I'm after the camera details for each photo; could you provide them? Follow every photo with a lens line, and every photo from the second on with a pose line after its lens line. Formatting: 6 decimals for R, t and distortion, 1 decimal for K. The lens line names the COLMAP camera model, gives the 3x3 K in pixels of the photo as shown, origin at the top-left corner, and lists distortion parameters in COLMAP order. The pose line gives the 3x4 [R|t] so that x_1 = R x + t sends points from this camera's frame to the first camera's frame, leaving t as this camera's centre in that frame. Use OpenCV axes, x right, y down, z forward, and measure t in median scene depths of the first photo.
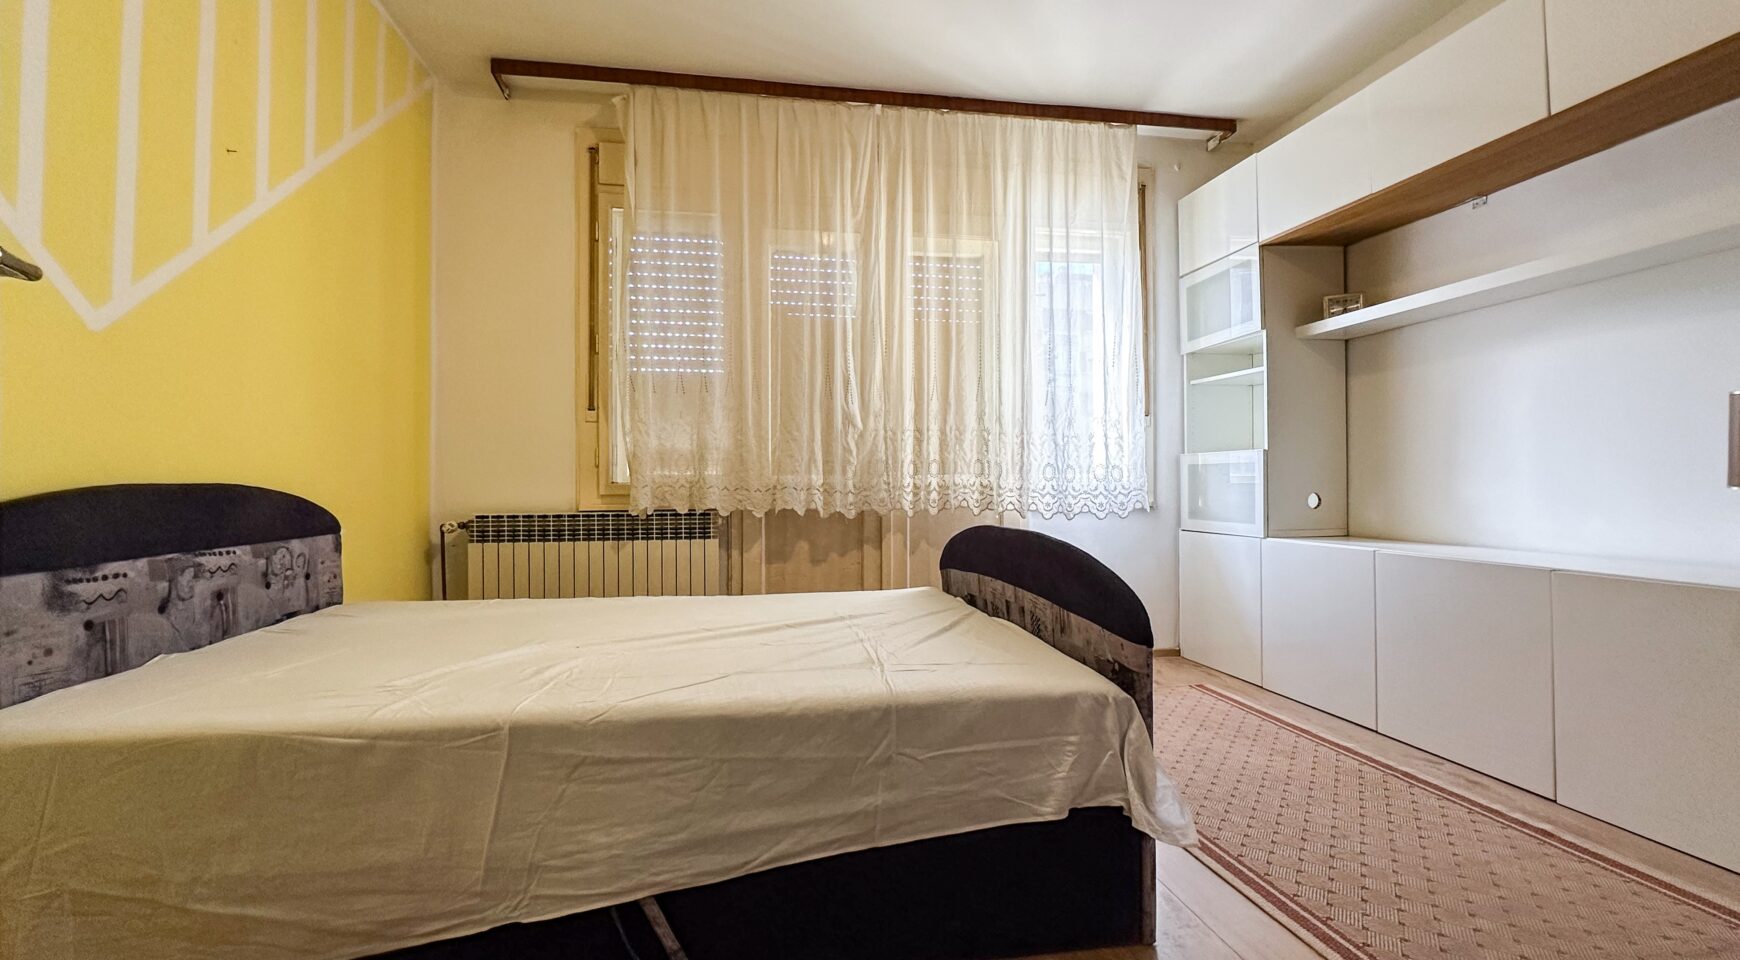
lens RADIAL K [[775.5, 0, 870.0], [0, 775.5, 480.0], [0, 0, 1]] dist [-0.000499, -0.000089]
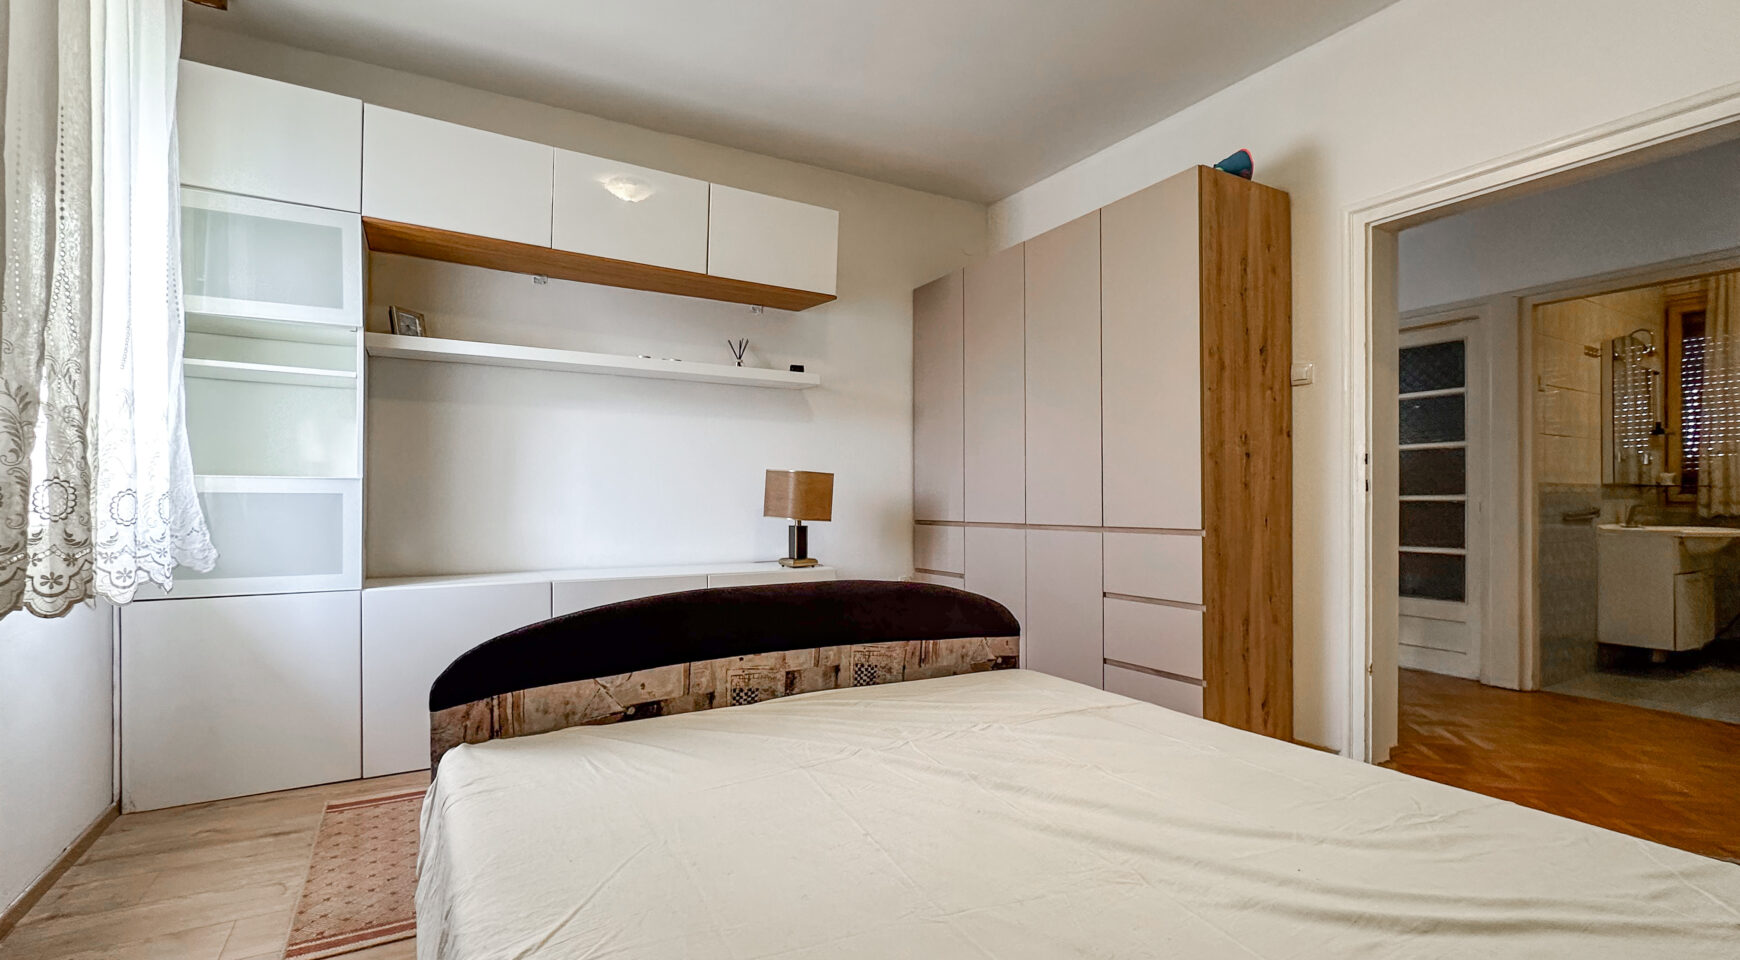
lens RADIAL K [[775.5, 0, 870.0], [0, 775.5, 480.0], [0, 0, 1]] dist [-0.000499, -0.000089]
pose [[-0.344489, 0.023796, 0.938489, -0.416899], [-0.007233, 0.999582, -0.028000, -0.018043], [-0.938763, -0.016434, -0.344173, 0.785769]]
